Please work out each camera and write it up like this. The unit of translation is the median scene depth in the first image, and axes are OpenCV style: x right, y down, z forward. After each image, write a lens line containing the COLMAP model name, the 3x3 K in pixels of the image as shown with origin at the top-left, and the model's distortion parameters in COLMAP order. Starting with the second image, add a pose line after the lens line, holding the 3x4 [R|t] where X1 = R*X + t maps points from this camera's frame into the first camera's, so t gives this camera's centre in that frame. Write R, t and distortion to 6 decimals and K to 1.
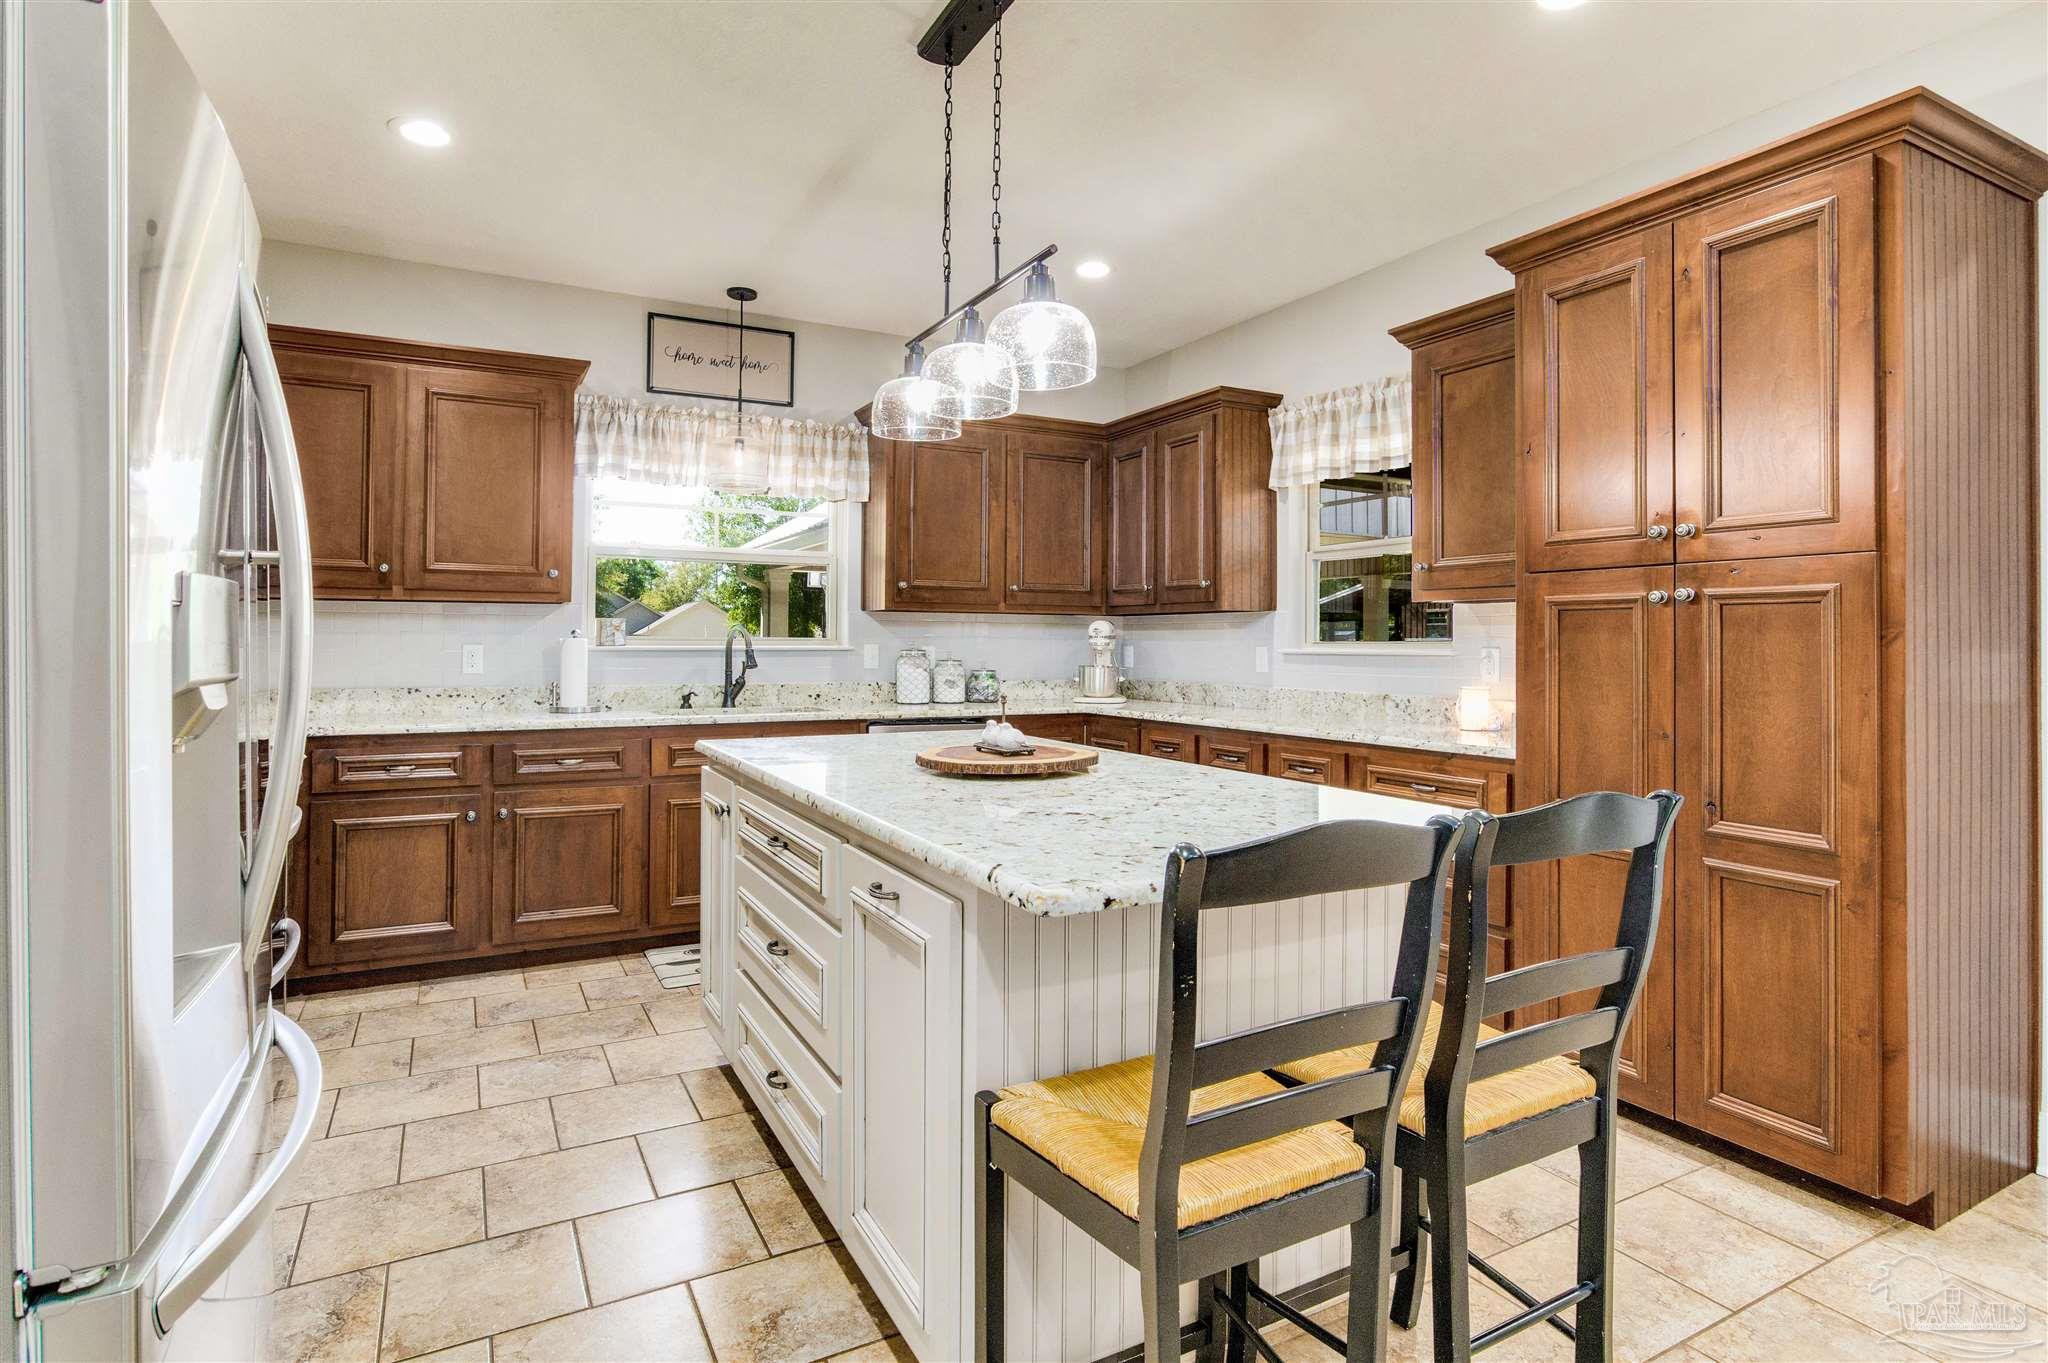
lens RADIAL K [[1045.6, 0, 1007.0], [0, 1045.6, 641.5], [0, 0, 1]] dist [-0.002439, 0.000548]
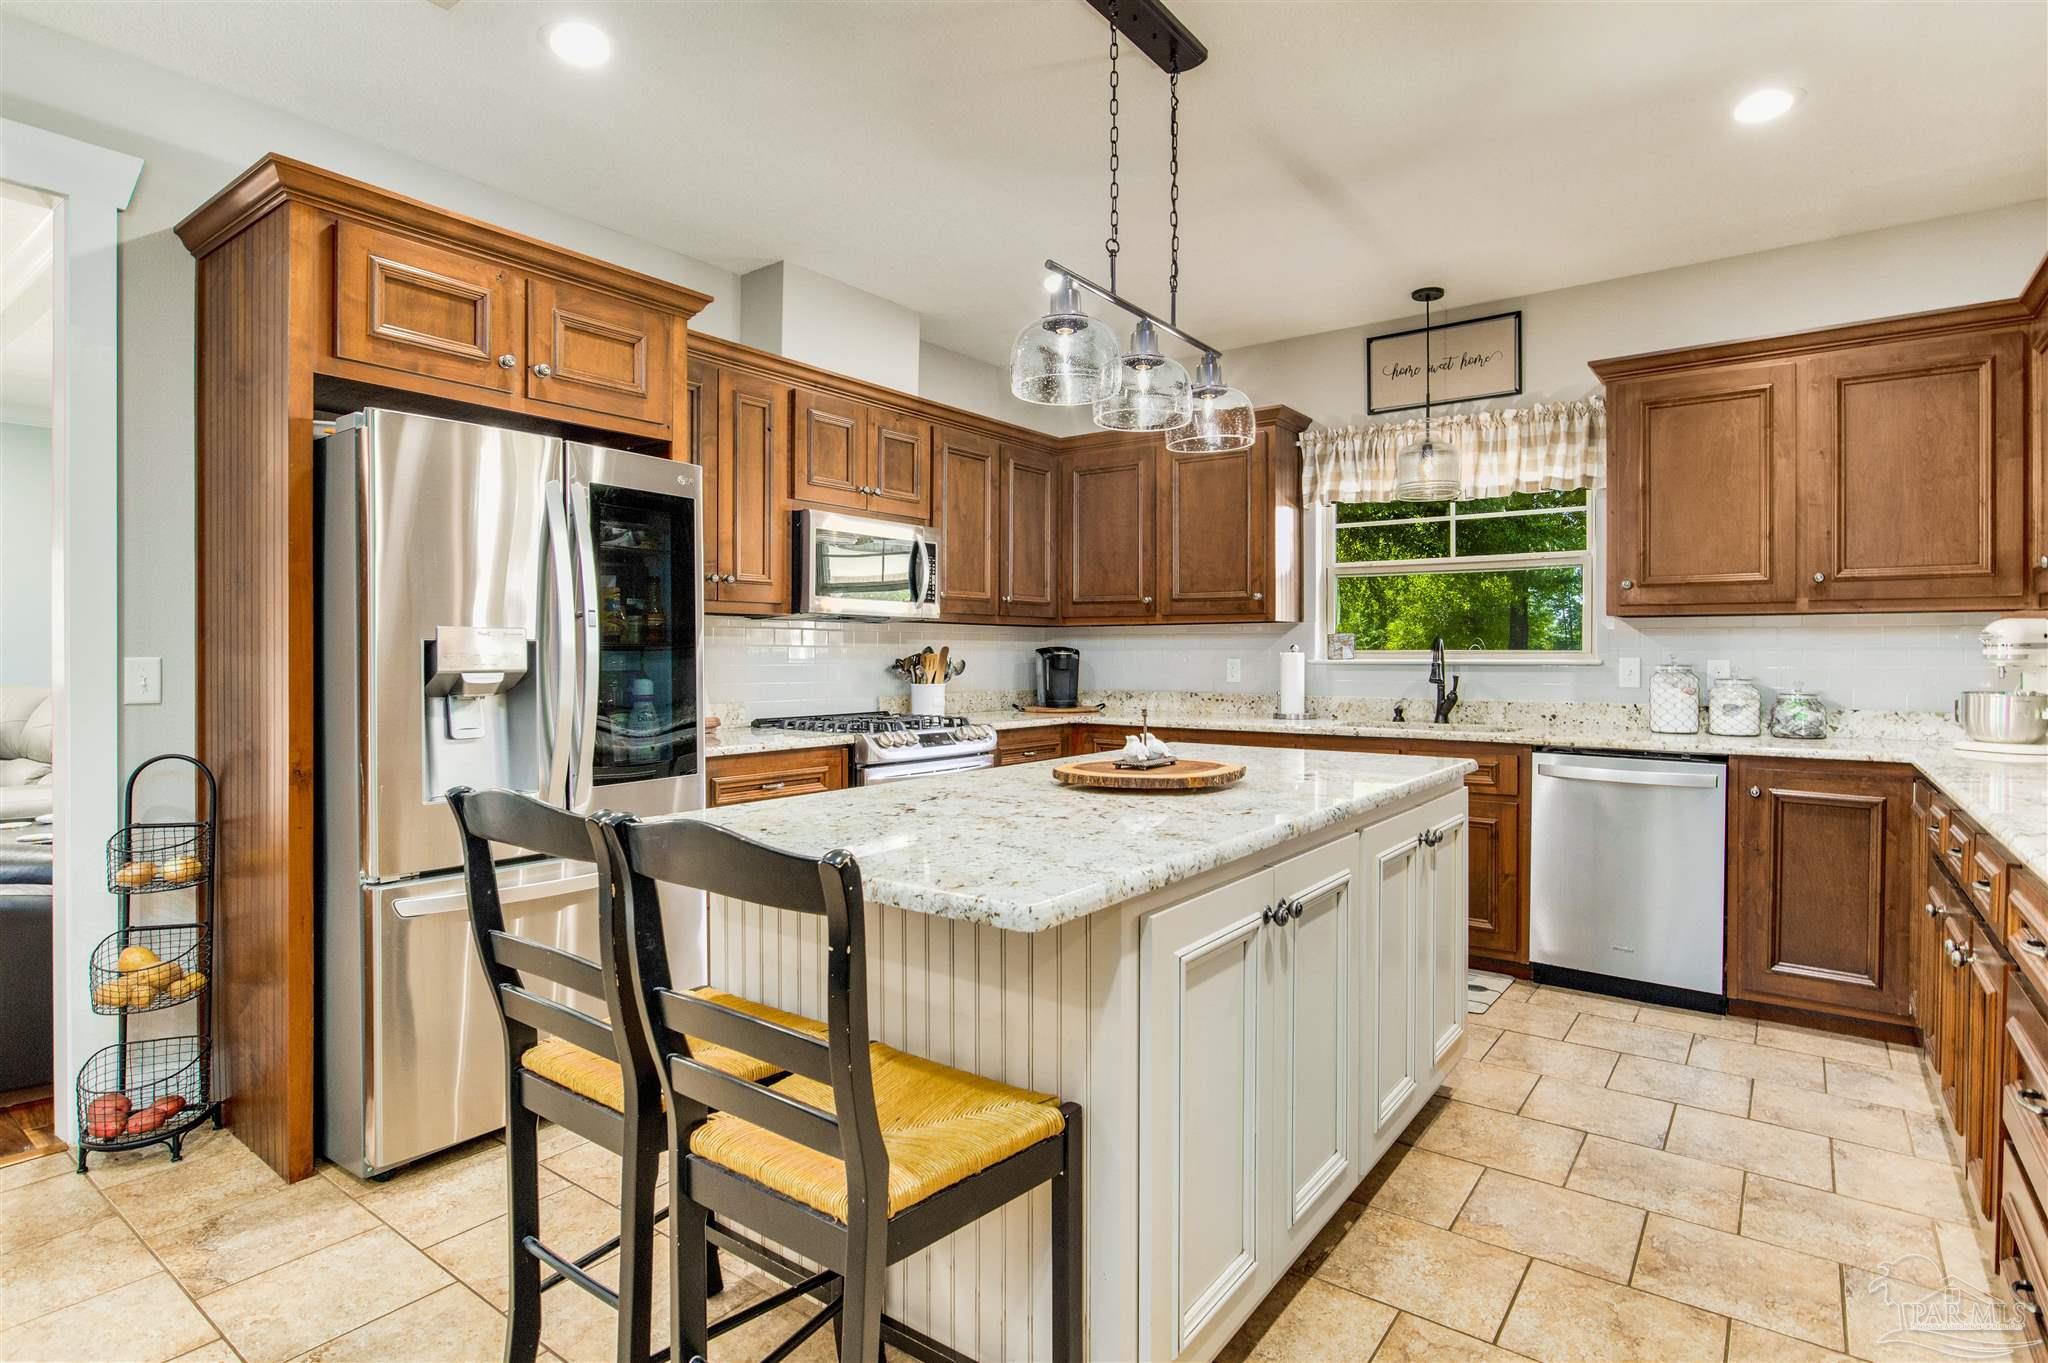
lens RADIAL K [[1045.6, 0, 1024.2], [0, 1045.6, 669.1], [0, 0, 1]] dist [-0.002439, 0.000548]
pose [[0.442605, 0.007899, -0.896682, 0.440995], [0.000910, 0.999957, 0.009258, 0.003831], [0.896716, -0.004913, 0.442578, 0.232793]]
